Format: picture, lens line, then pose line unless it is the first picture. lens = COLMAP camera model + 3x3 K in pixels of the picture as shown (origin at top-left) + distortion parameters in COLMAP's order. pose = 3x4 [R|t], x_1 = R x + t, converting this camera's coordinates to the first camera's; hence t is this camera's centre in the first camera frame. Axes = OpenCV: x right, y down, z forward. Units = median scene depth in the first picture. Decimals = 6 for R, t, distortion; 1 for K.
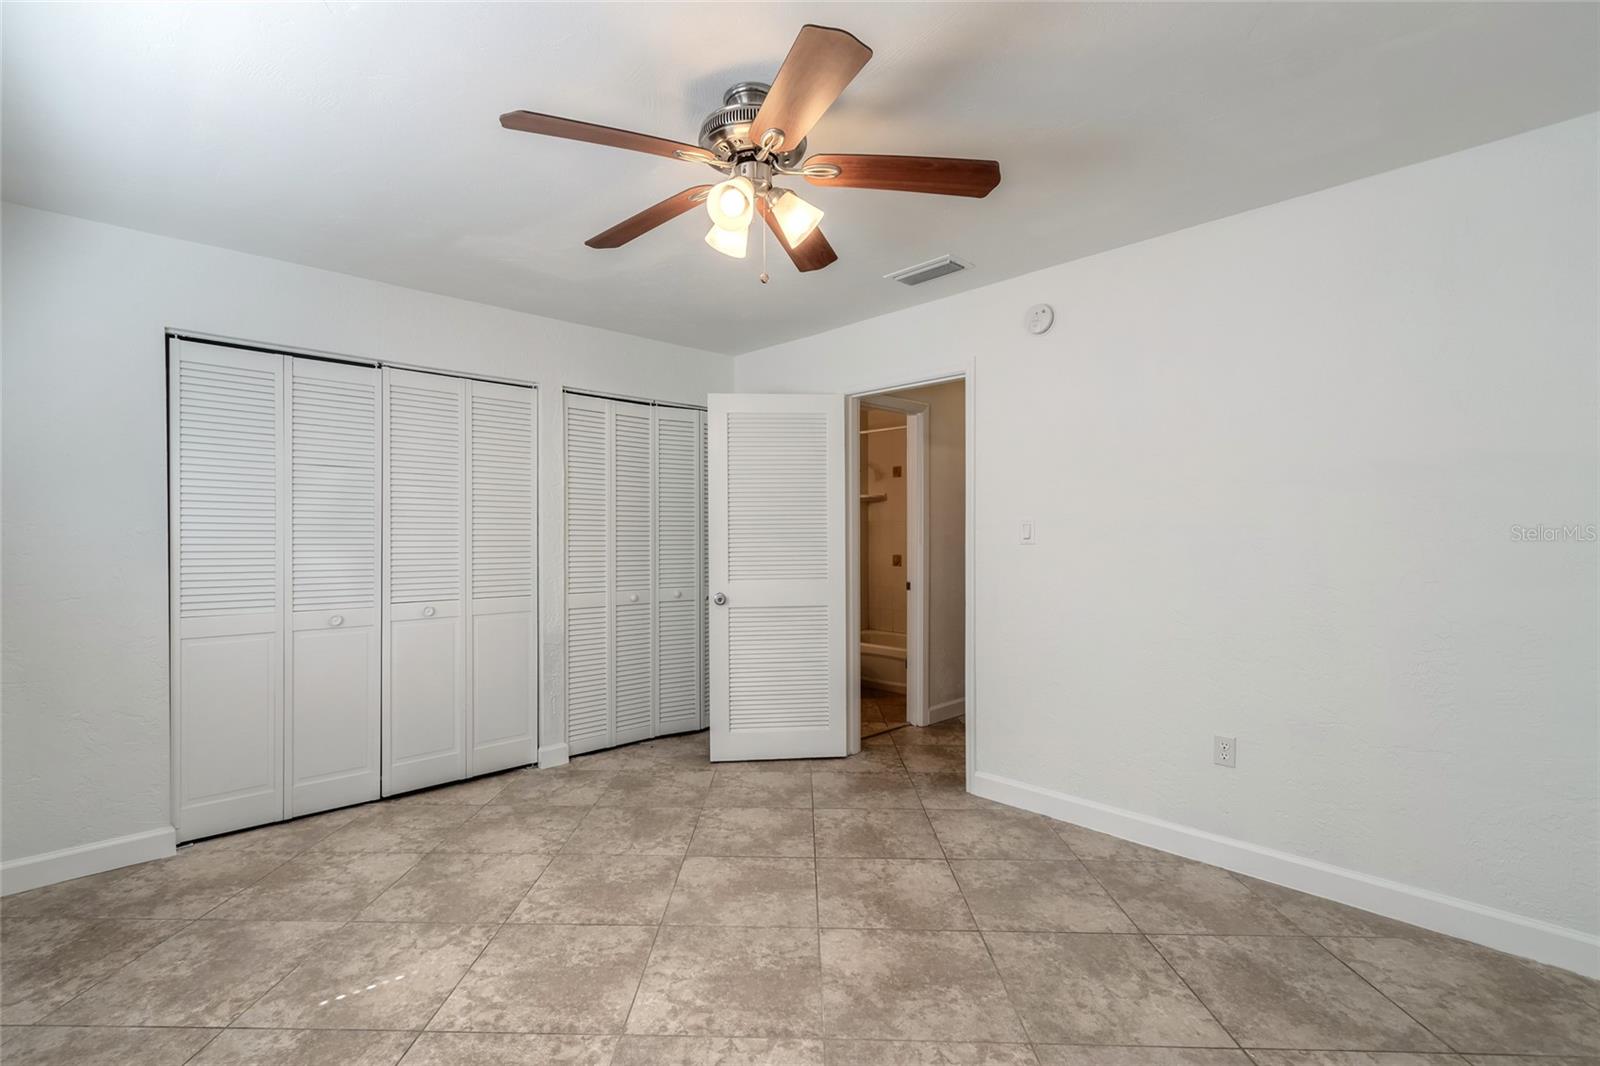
lens RADIAL K [[724.3, 0, 774.5], [0, 724.3, 535.9], [0, 0, 1]] dist [0.002966, 0.000278]
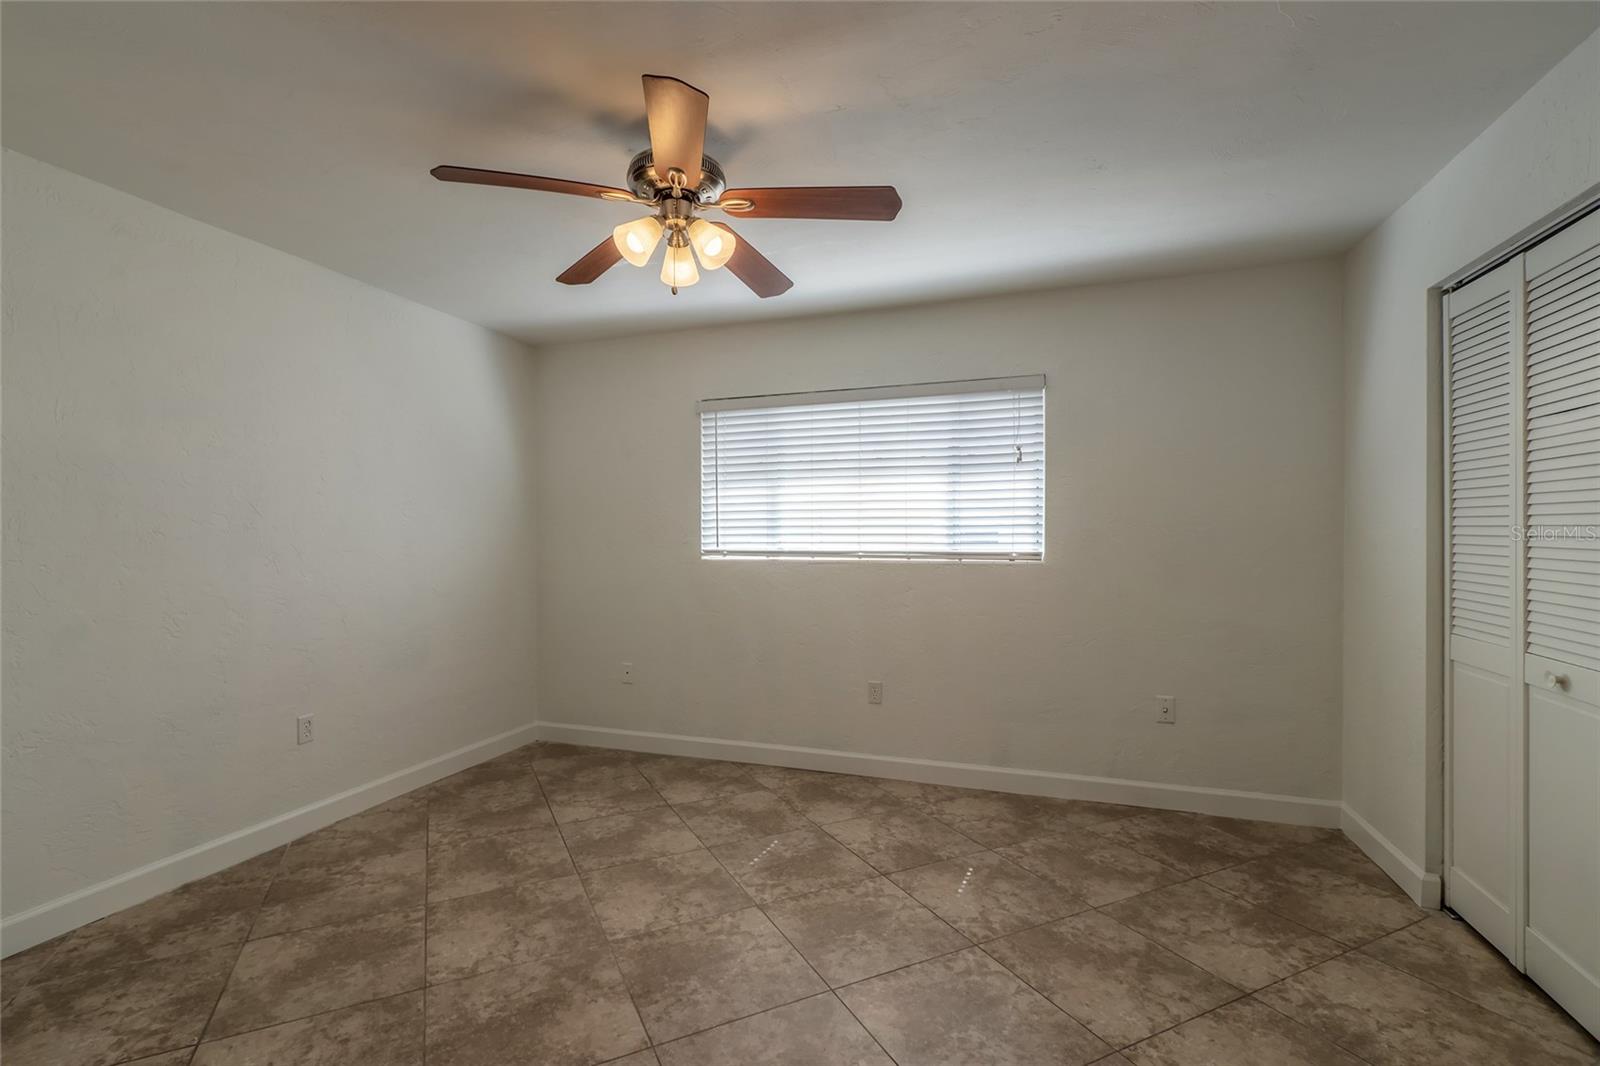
lens RADIAL K [[724.3, 0, 774.5], [0, 724.3, 535.9], [0, 0, 1]] dist [0.002966, 0.000278]
pose [[-0.889950, 0.006186, -0.456017, 0.310470], [0.005997, 0.999980, 0.001861, -0.003749], [0.456019, -0.001079, -0.889969, 1.843787]]
